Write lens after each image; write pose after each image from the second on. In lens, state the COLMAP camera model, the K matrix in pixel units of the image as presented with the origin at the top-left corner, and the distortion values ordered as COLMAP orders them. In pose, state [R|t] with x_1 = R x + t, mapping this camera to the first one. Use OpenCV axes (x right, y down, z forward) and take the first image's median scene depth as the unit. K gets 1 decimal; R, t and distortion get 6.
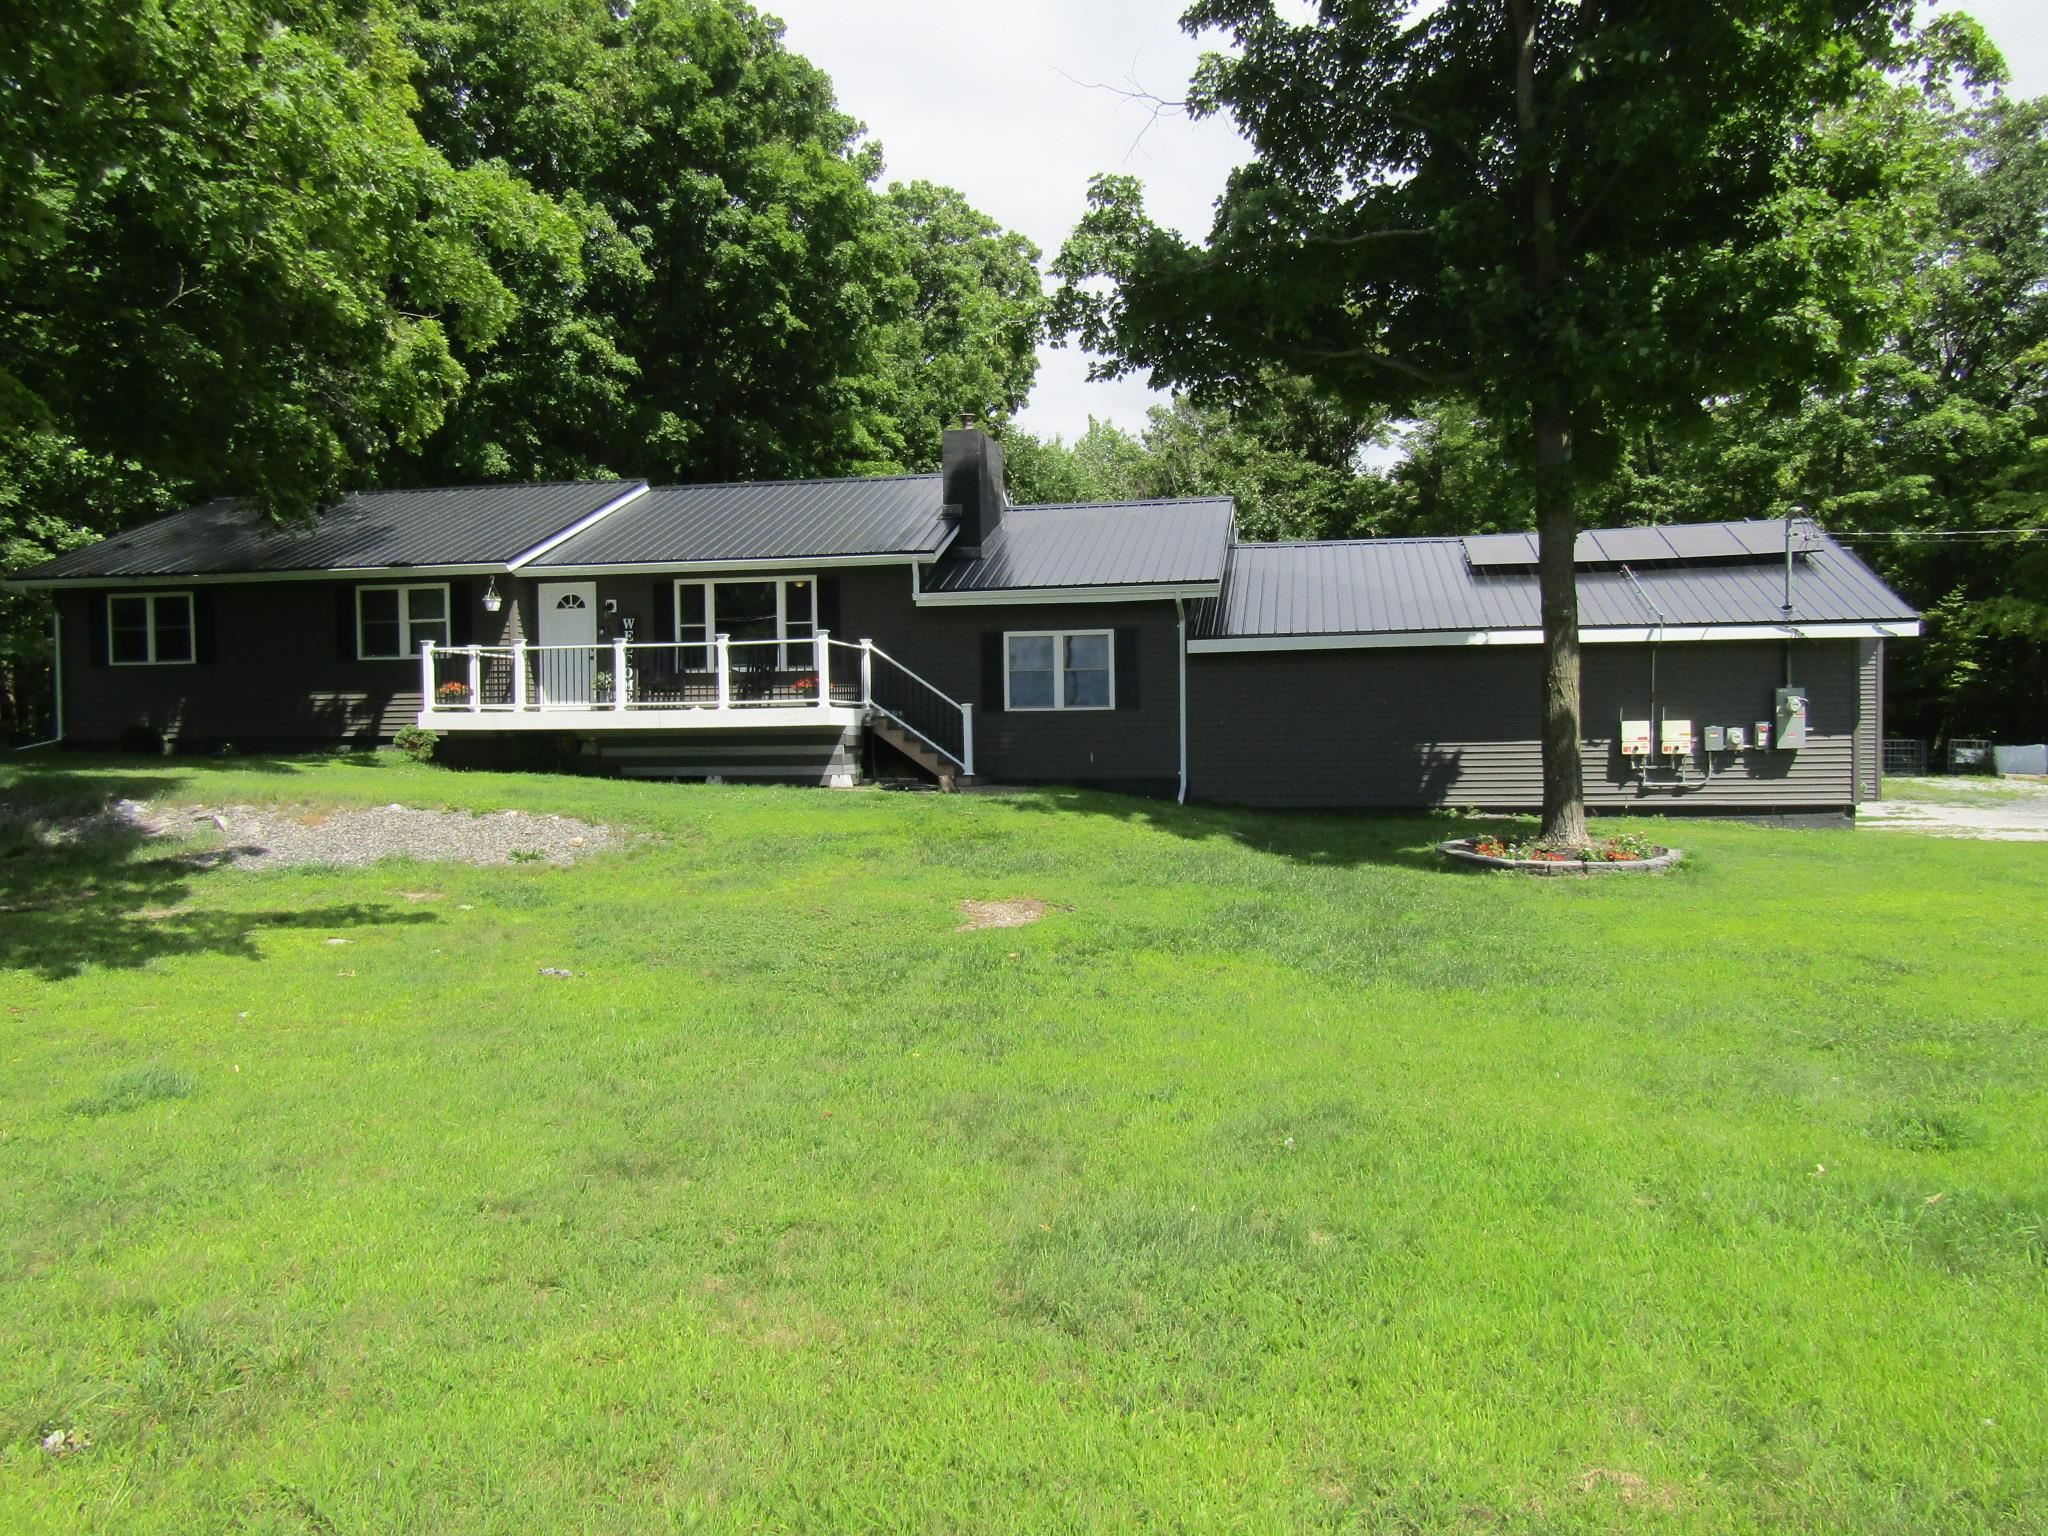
lens RADIAL K [[1450.4, 0, 1024.0], [0, 1450.4, 768.0], [0, 0, 1]] dist [0.006609, 0.004327]
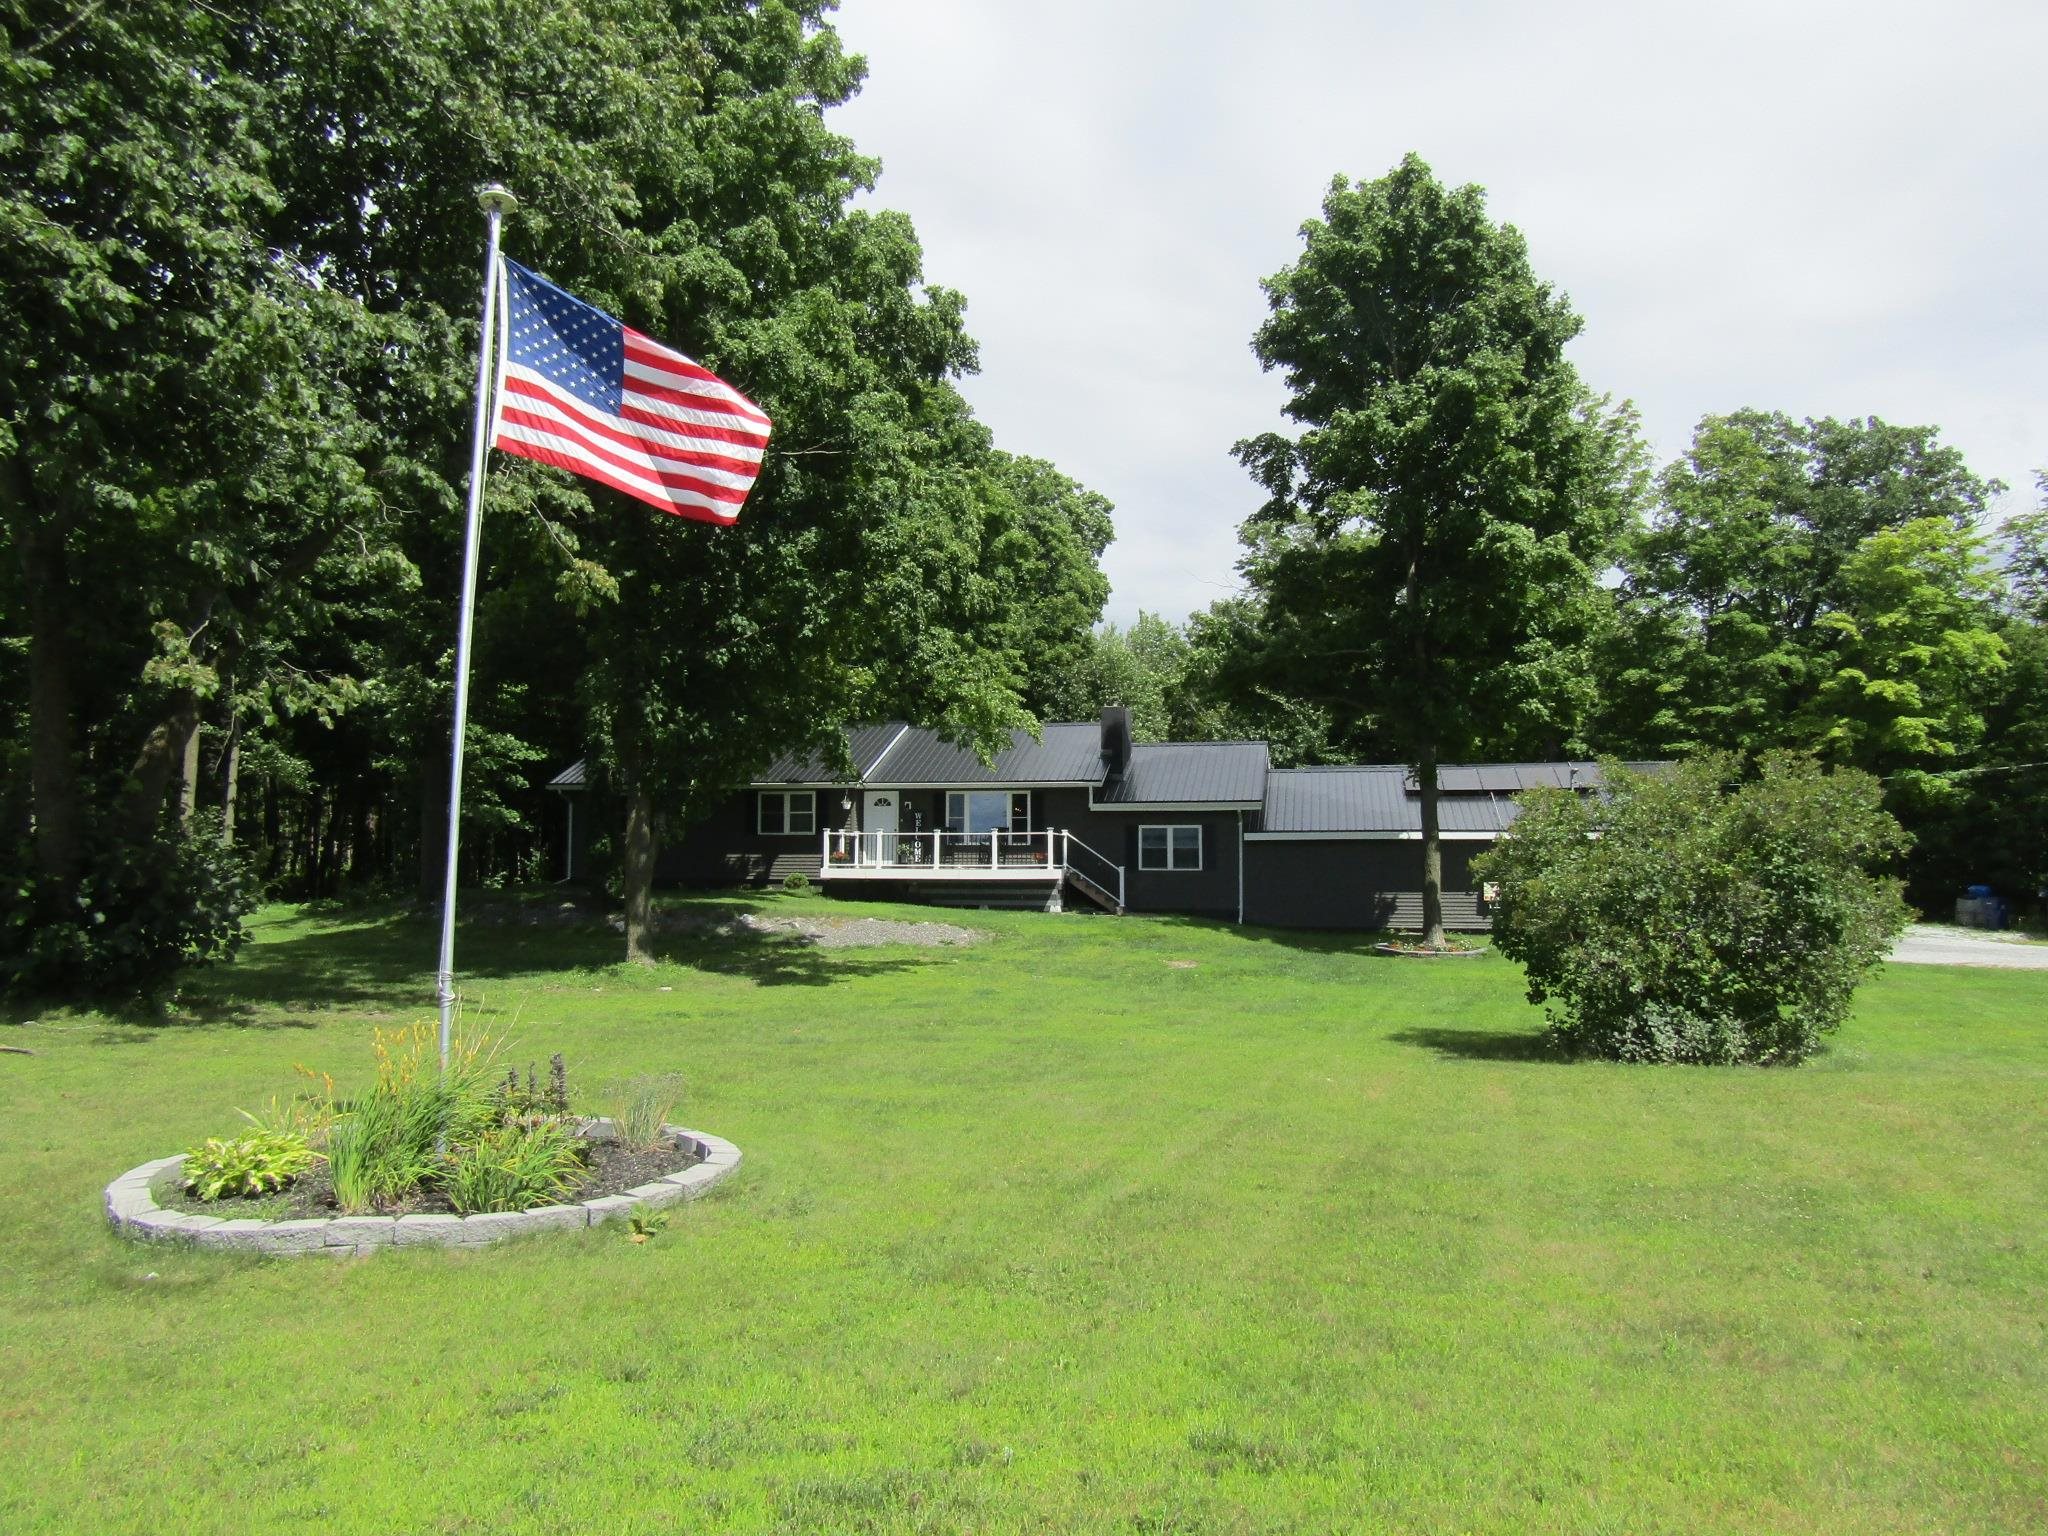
lens RADIAL K [[1450.4, 0, 1024.0], [0, 1450.4, 768.0], [0, 0, 1]] dist [0.006609, 0.004327]
pose [[0.999840, 0.012393, -0.012909, -0.138848], [-0.013479, 0.996056, -0.087693, -0.007149], [0.011771, 0.087853, 0.996064, -0.808047]]
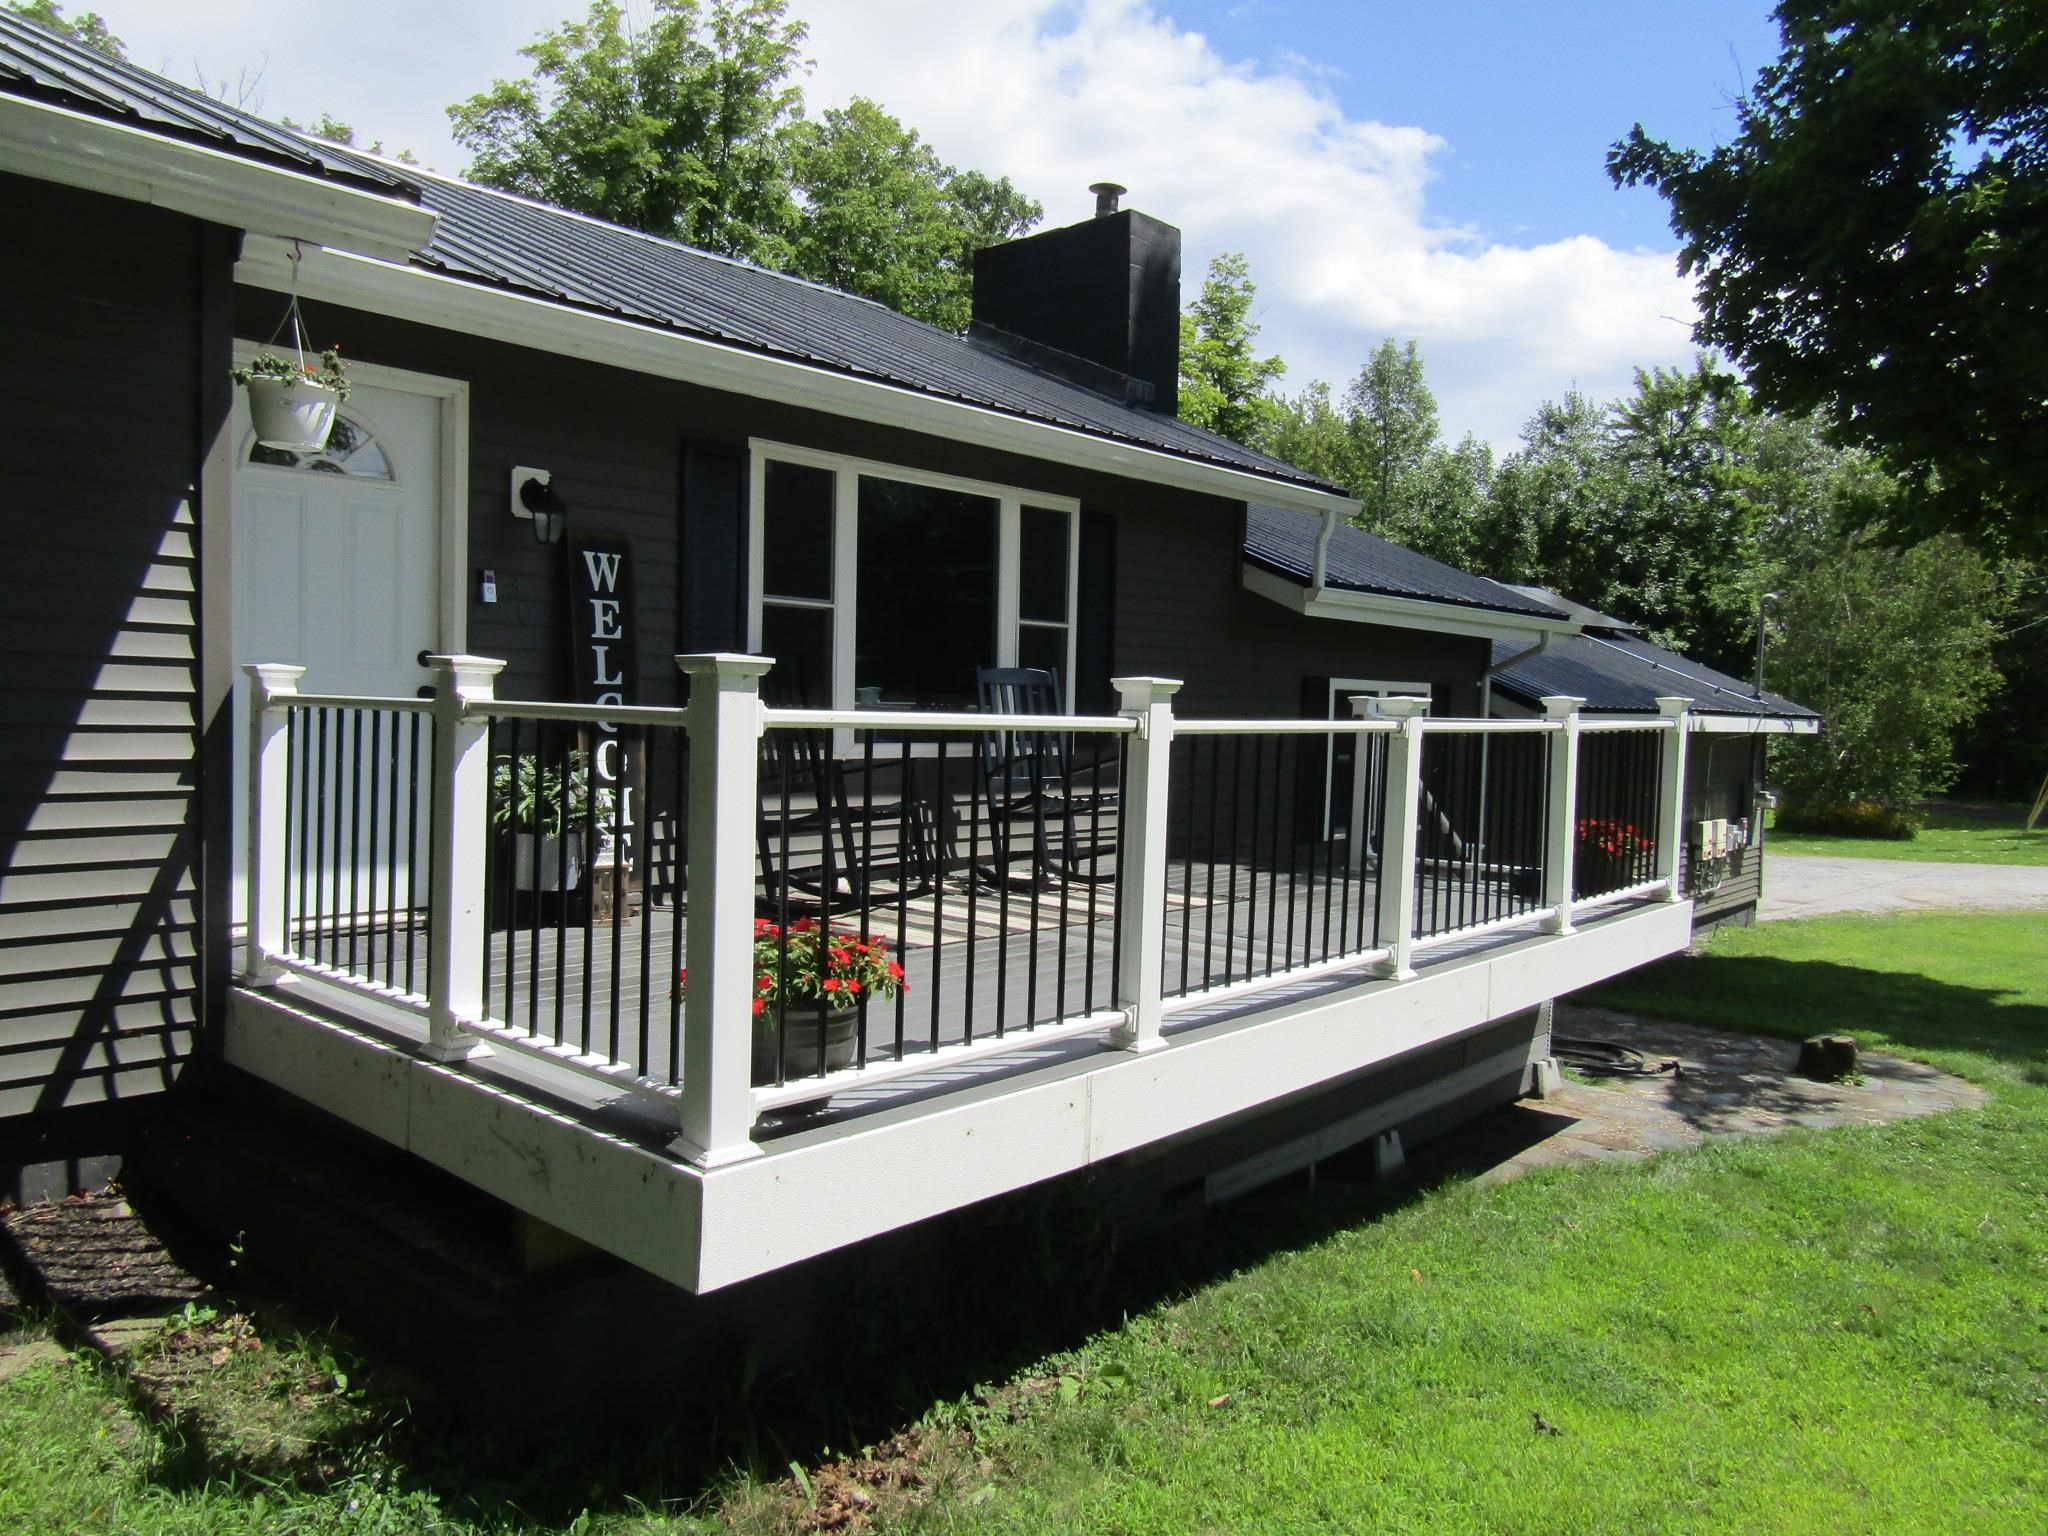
lens RADIAL K [[1450.4, 0, 1024.0], [0, 1450.4, 768.0], [0, 0, 1]] dist [0.006609, 0.004327]
pose [[0.475052, -0.021793, 0.879688, -0.516171], [-0.005834, 0.999593, 0.027914, -0.080890], [-0.879938, -0.018393, 0.474732, 0.900932]]
